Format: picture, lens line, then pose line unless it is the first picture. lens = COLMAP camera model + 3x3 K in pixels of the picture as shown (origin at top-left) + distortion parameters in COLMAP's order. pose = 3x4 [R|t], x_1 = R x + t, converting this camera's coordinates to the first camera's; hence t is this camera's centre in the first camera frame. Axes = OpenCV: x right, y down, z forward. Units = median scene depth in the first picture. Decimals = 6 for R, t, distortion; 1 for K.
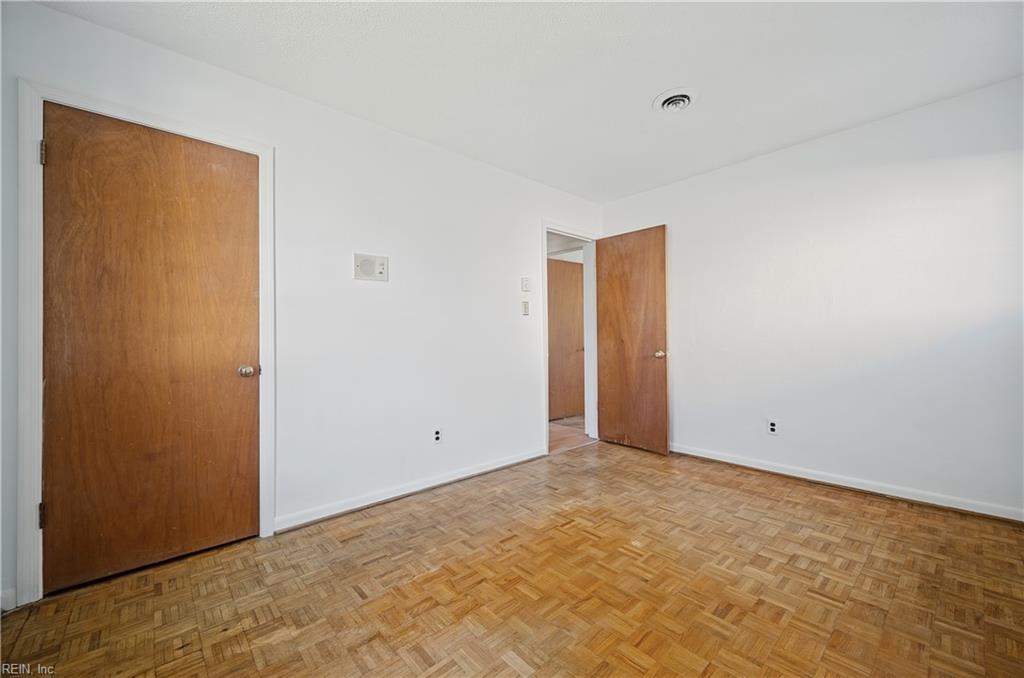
lens RADIAL K [[404.5, 0, 509.7], [0, 404.5, 338.4], [0, 0, 1]] dist [-0.001368, -0.000818]
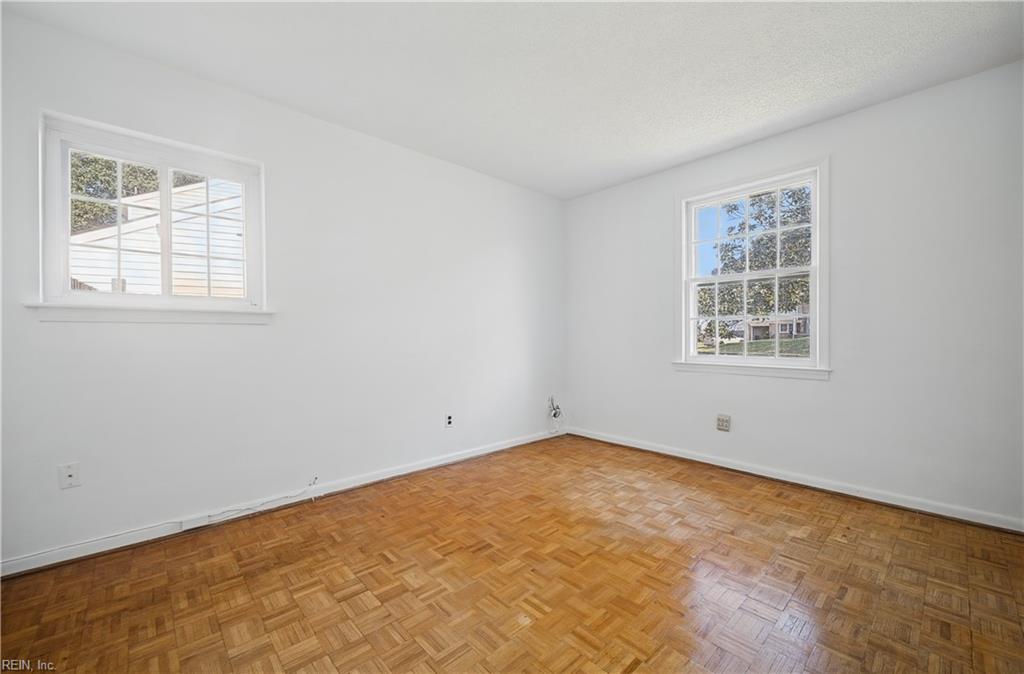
lens RADIAL K [[404.5, 0, 511.6], [0, 404.5, 331.6], [0, 0, 1]] dist [-0.001368, -0.000818]
pose [[-0.999759, 0.015812, -0.015228, 0.371547], [0.015895, 0.999860, -0.005315, -0.004259], [0.015141, -0.005556, -0.999870, 1.894214]]
